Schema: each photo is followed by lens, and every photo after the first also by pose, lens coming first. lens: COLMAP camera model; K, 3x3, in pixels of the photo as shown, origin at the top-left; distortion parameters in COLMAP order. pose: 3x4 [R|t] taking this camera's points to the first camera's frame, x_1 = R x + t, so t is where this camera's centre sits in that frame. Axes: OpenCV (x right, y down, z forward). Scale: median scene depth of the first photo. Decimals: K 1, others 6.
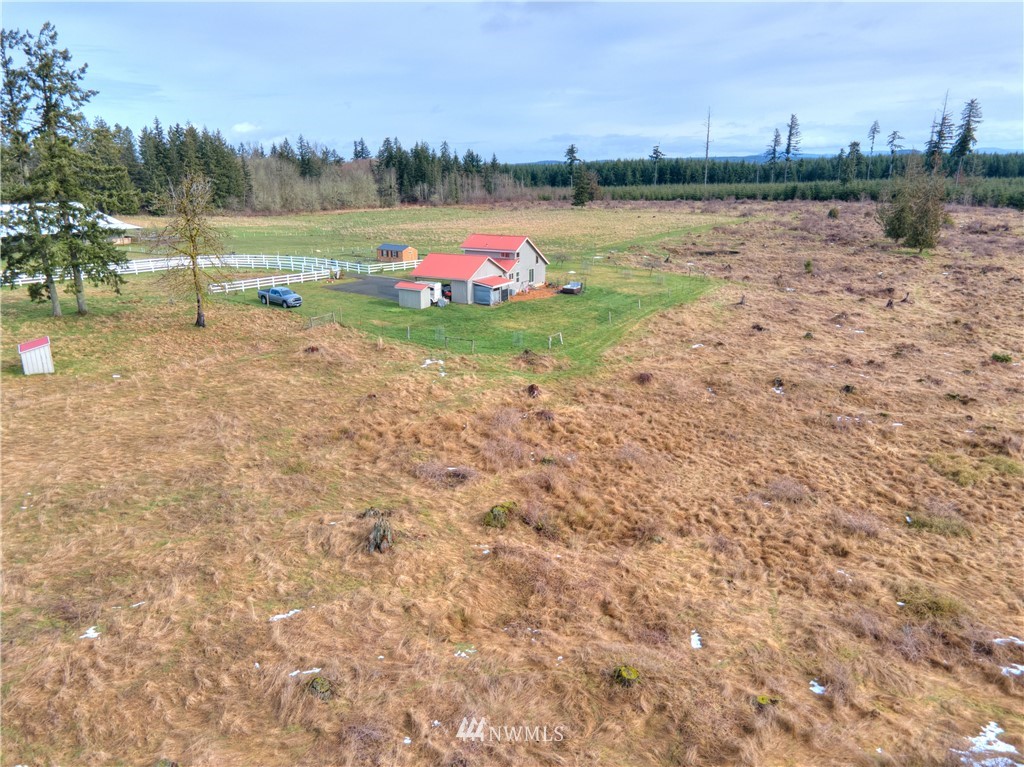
lens RADIAL K [[749.9, 0, 511.5], [0, 749.9, 386.8], [0, 0, 1]] dist [0.020857, 0.028920]
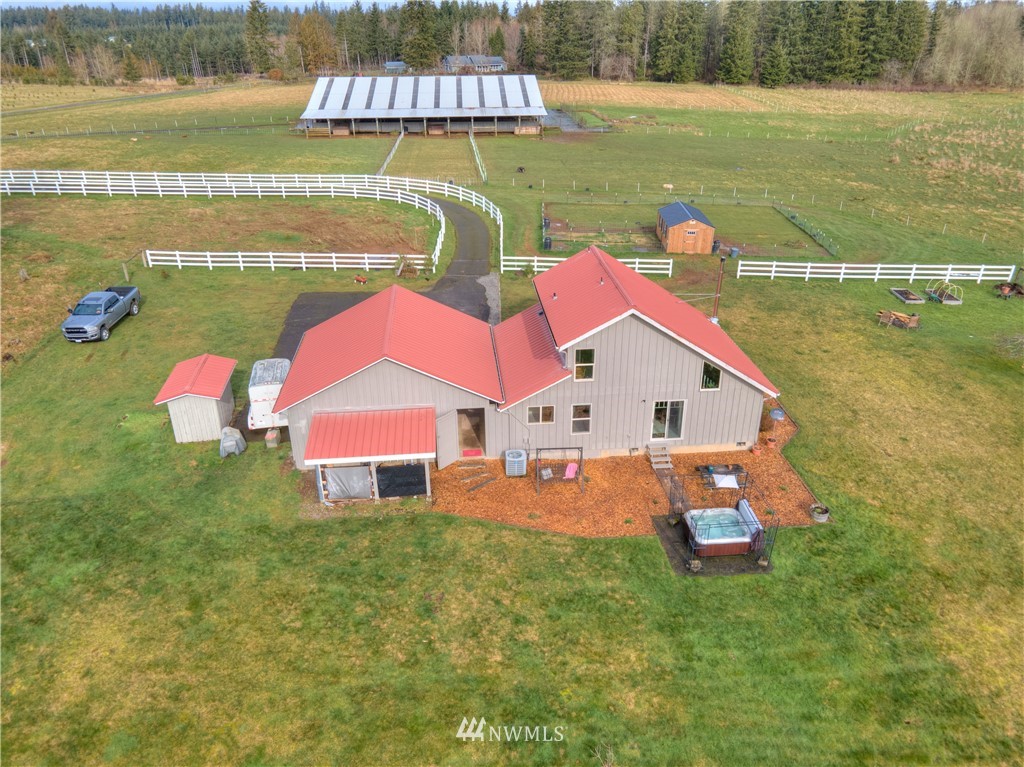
lens RADIAL K [[749.9, 0, 514.7], [0, 749.9, 389.9], [0, 0, 1]] dist [0.020857, 0.028920]
pose [[0.573912, 0.360718, -0.735192, 0.059504], [-0.224309, 0.932671, 0.282508, -0.063507], [0.787598, 0.002775, 0.616184, 0.200992]]
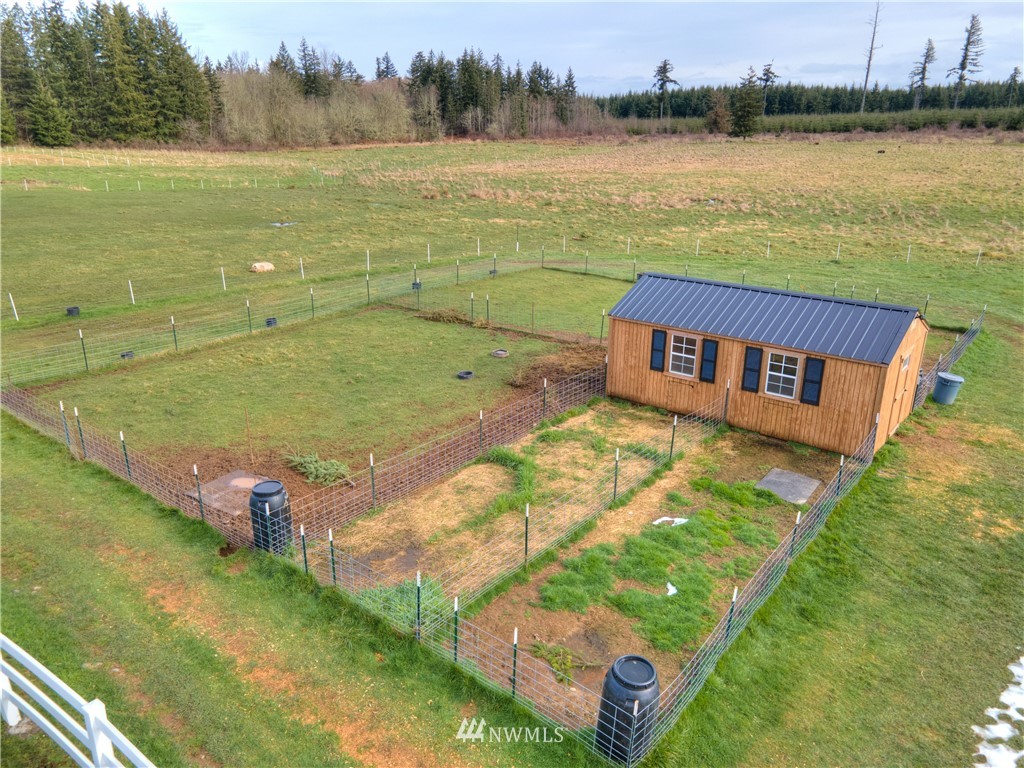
lens RADIAL K [[749.9, 0, 513.3], [0, 749.9, 377.5], [0, 0, 1]] dist [0.020857, 0.028920]
pose [[0.999702, 0.011128, -0.021721, -0.064122], [-0.009853, 0.998271, 0.057955, -0.059417], [0.022328, -0.057724, 0.998083, 0.282201]]
